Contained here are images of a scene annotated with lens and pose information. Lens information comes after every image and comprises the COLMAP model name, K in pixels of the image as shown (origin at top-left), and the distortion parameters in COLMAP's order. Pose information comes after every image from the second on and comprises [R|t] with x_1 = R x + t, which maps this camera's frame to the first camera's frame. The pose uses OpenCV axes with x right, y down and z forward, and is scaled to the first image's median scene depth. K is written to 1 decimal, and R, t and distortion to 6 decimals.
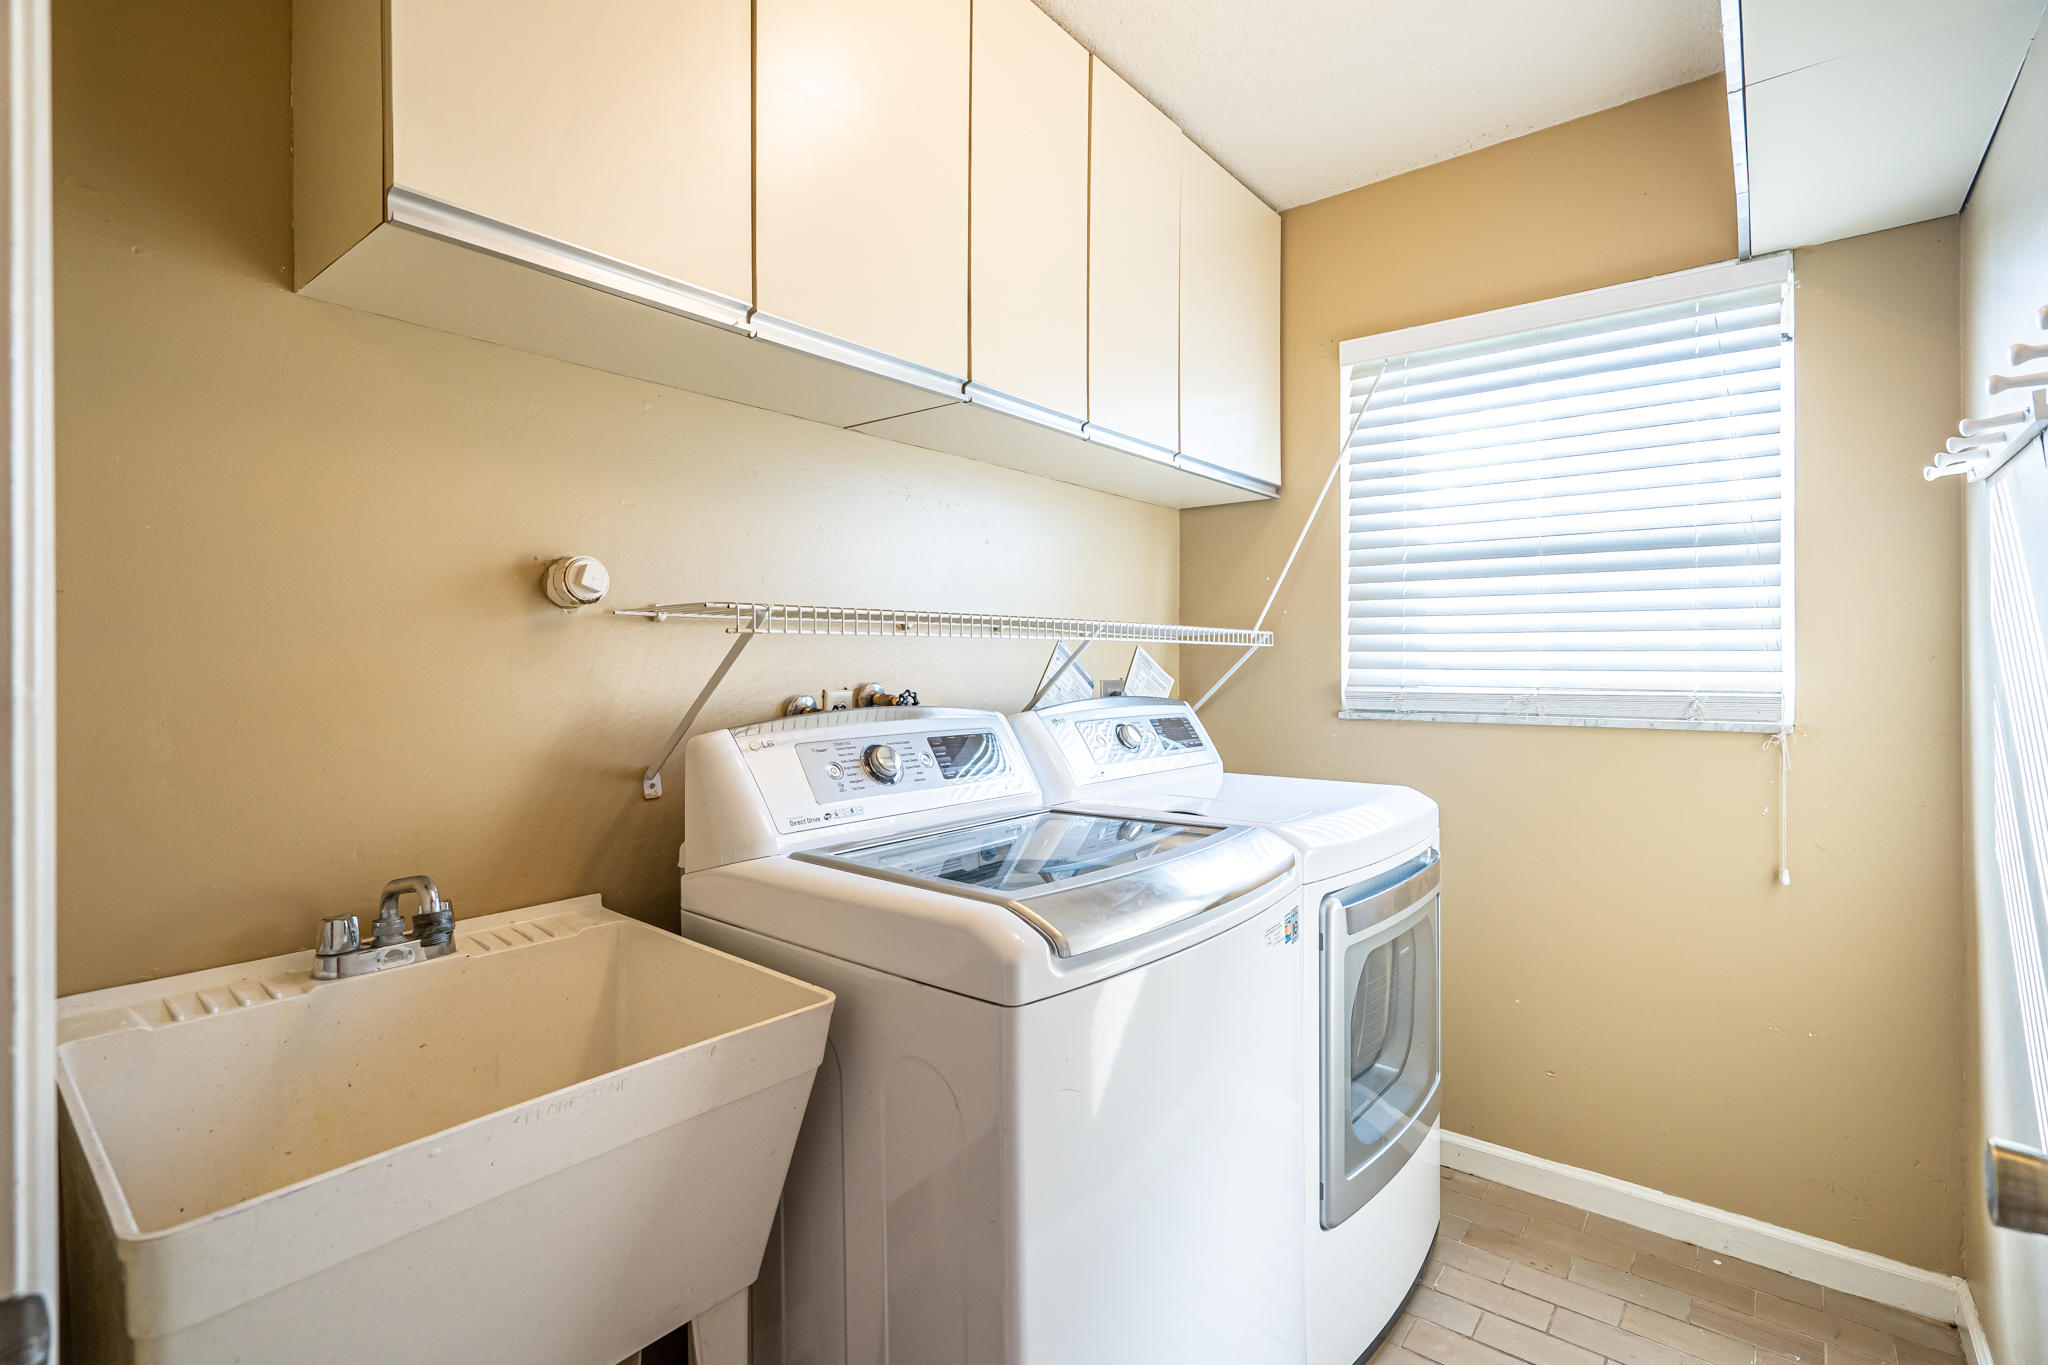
lens RADIAL K [[936.1, 0, 1025.8], [0, 936.1, 667.9], [0, 0, 1]] dist [0.004101, -0.000399]
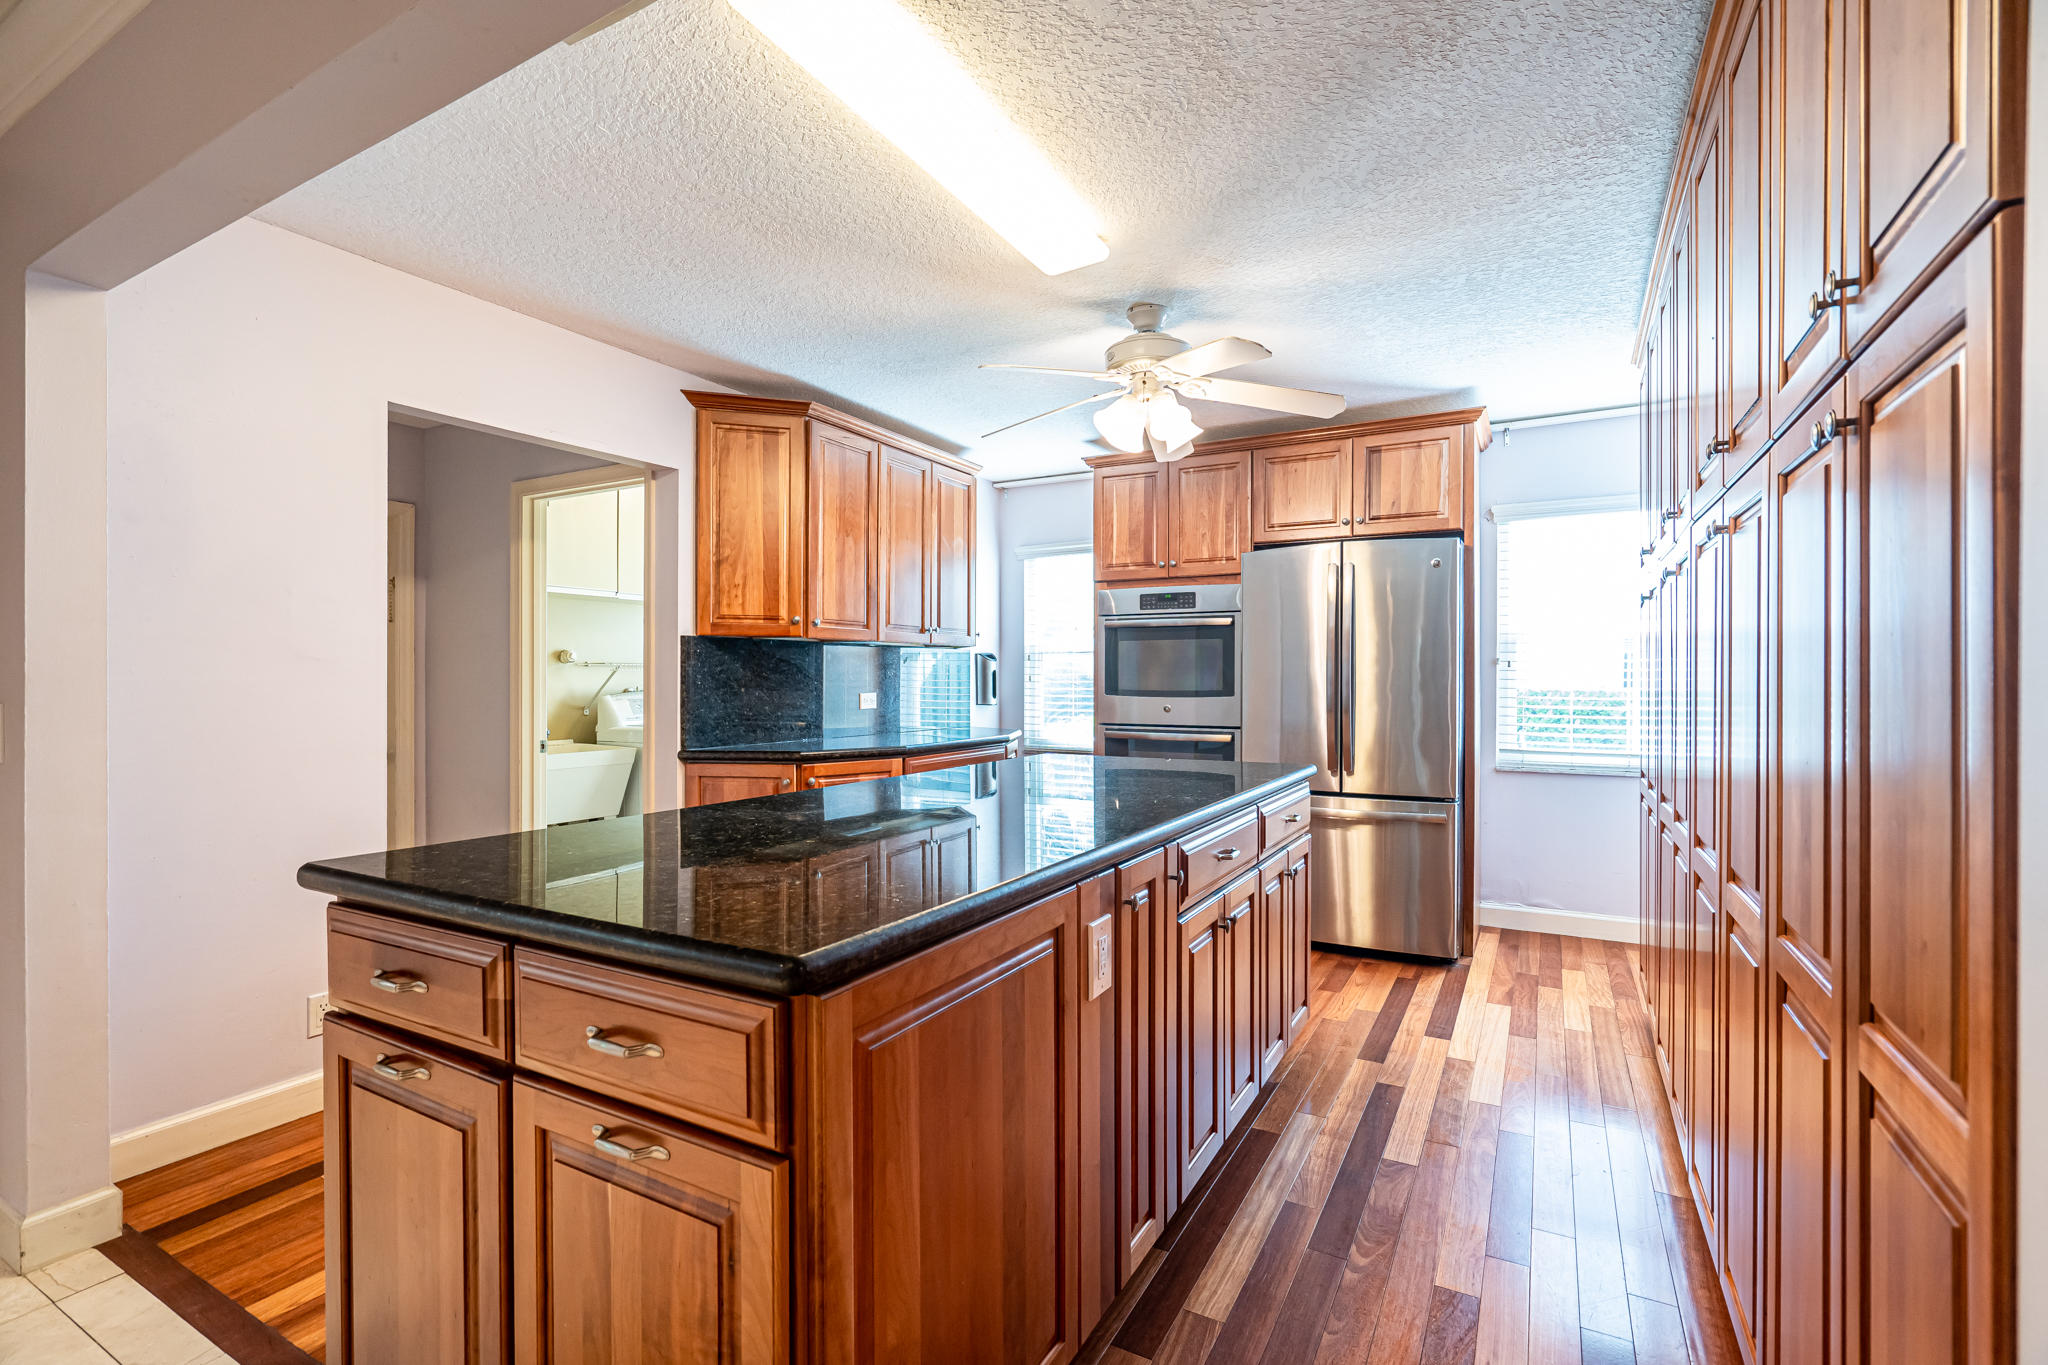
lens RADIAL K [[936.1, 0, 1022.7], [0, 936.1, 677.4], [0, 0, 1]] dist [0.004101, -0.000399]
pose [[0.985179, 0.001951, 0.171519, 0.425366], [-0.000770, 0.999976, -0.006957, 0.011079], [-0.171529, 0.006722, 0.985156, -1.890446]]
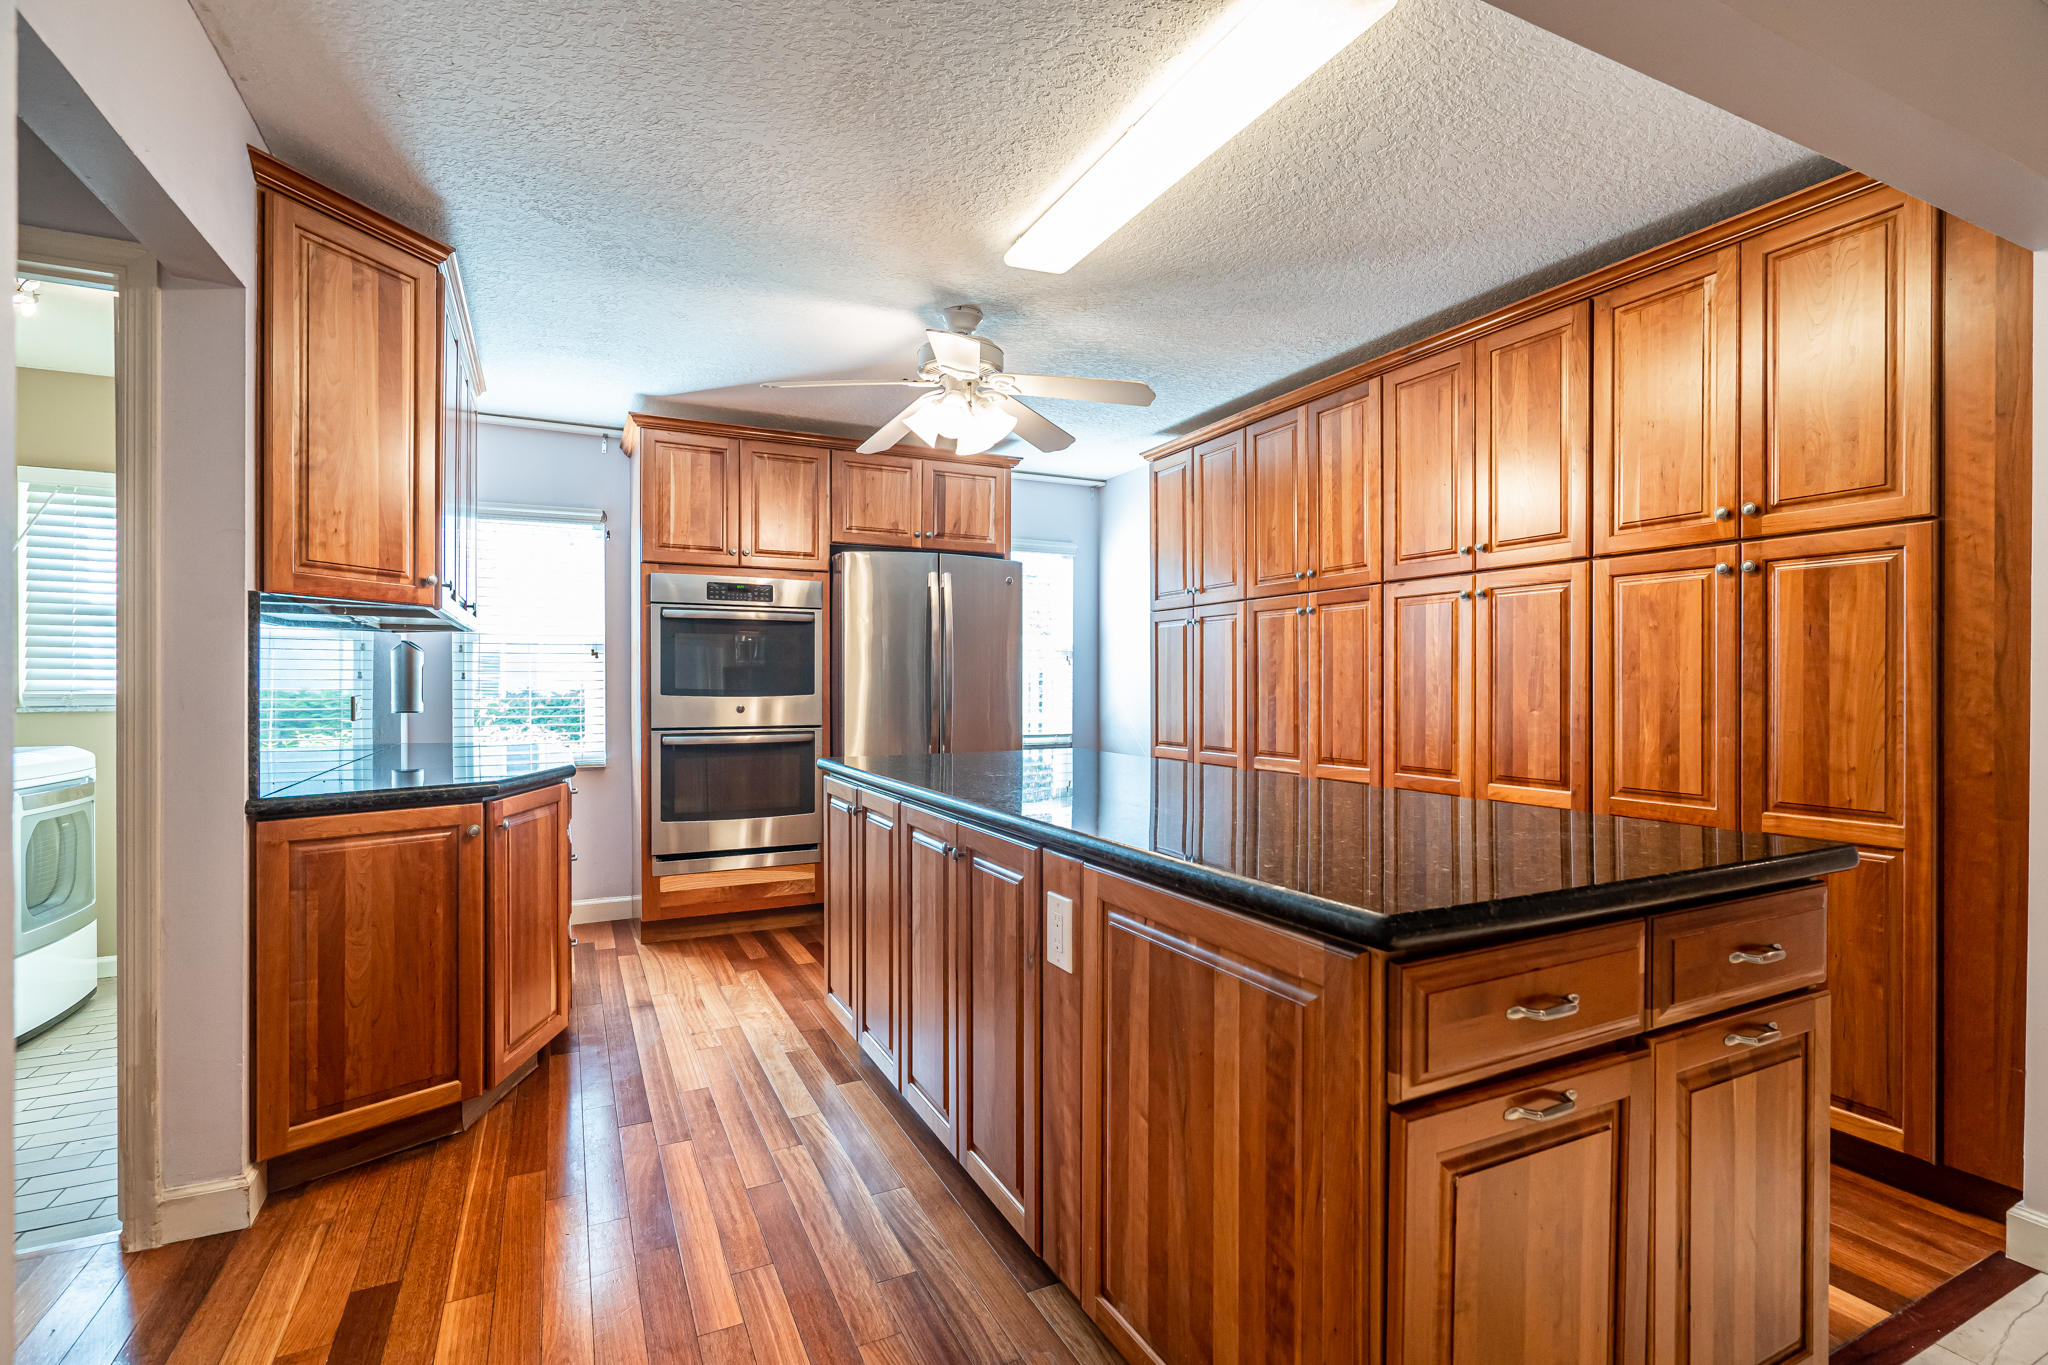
lens RADIAL K [[936.1, 0, 1032.7], [0, 936.1, 682.4], [0, 0, 1]] dist [0.004101, -0.000399]
pose [[0.405121, 0.001539, 0.914262, -0.423607], [0.005280, 0.999978, -0.004023, 0.023161], [-0.914248, 0.006457, 0.405104, -1.213119]]
